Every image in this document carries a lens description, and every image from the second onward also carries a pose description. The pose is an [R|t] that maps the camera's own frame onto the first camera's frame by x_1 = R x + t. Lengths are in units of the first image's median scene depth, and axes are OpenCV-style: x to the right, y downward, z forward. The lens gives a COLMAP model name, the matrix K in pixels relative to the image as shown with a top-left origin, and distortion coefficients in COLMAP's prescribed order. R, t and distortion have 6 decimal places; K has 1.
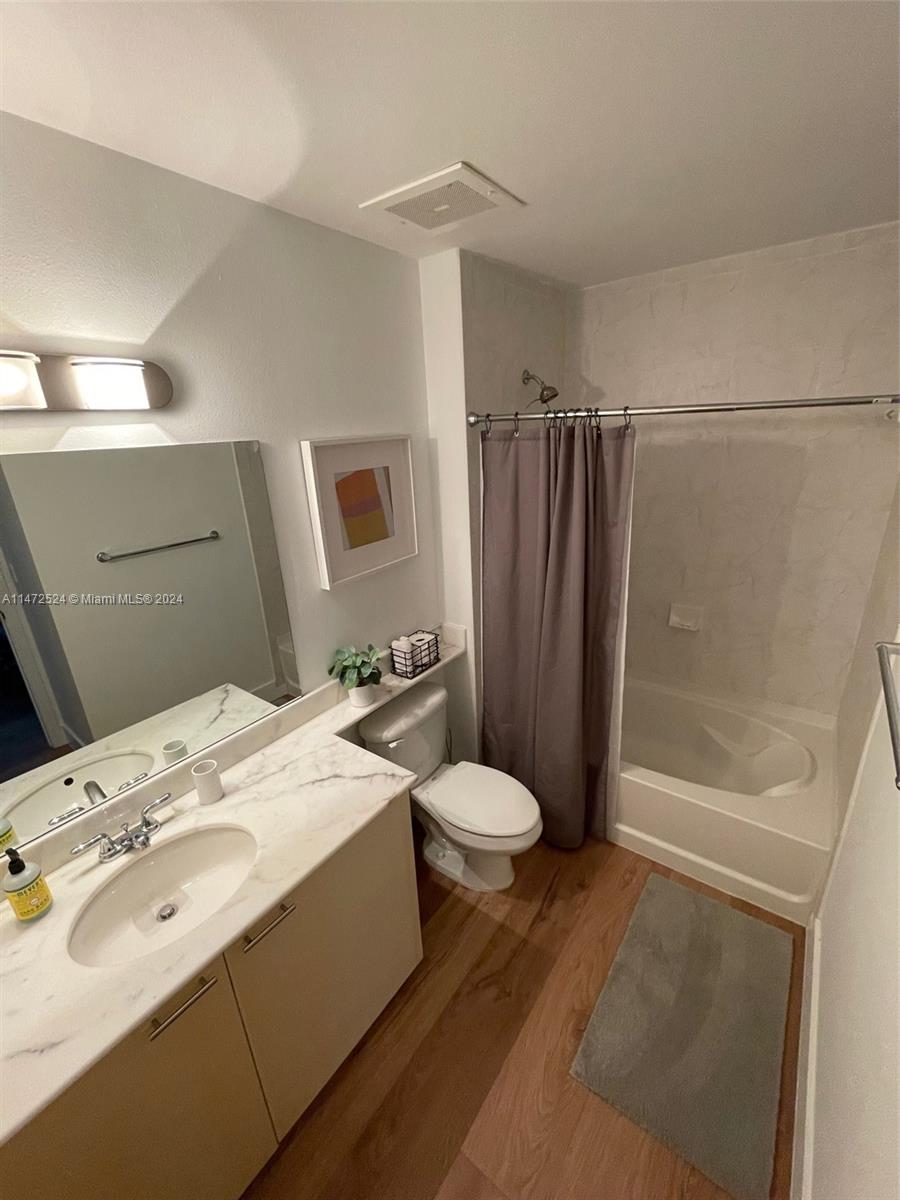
lens RADIAL K [[488.8, 0, 451.3], [0, 488.8, 601.1], [0, 0, 1]] dist [-0.002352, -0.000269]
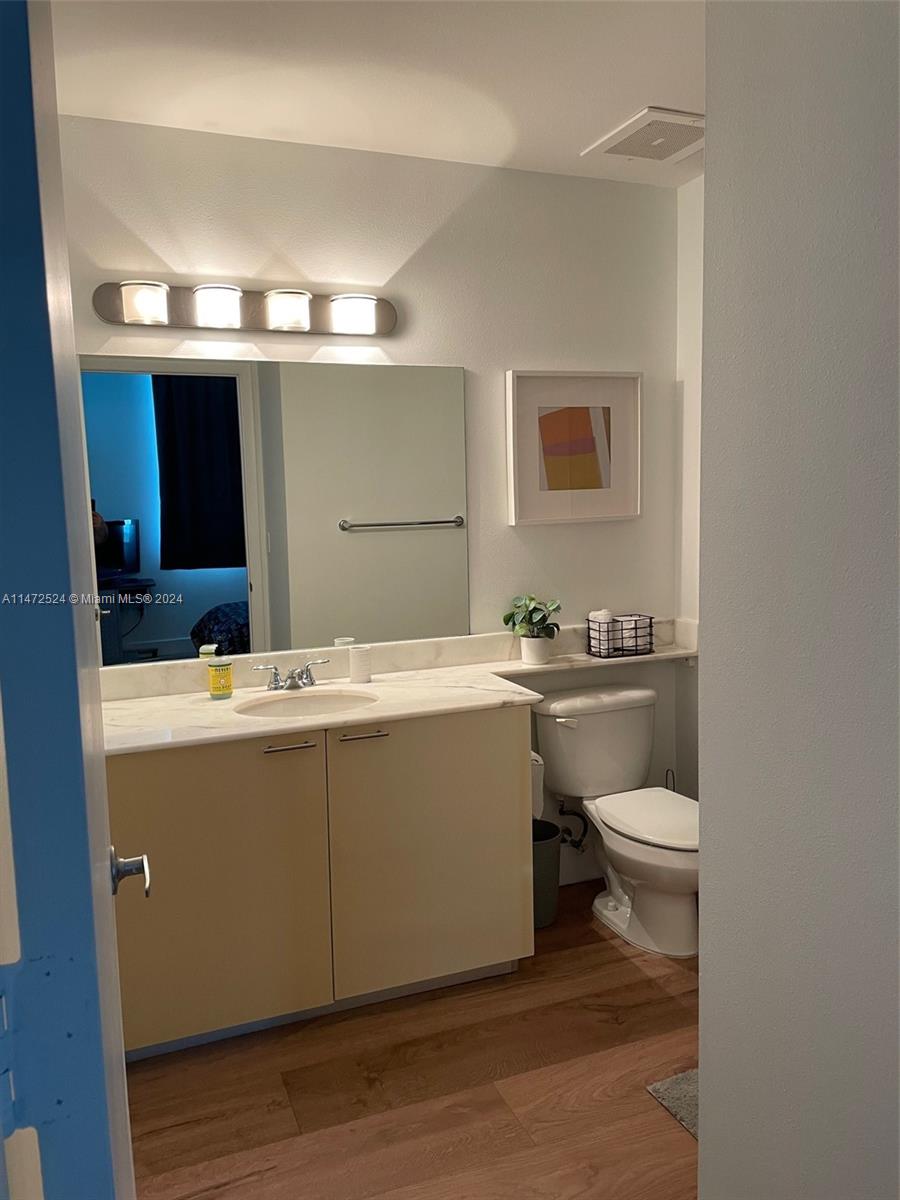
lens RADIAL K [[921.2, 0, 450.0], [0, 921.2, 600.0], [0, 0, 1]] dist [0.062466, -0.001244]
pose [[0.849294, 0.089596, -0.520261, 0.550759], [-0.192043, 0.970408, -0.146382, 0.379776], [0.491751, 0.224234, 0.841368, -0.497053]]
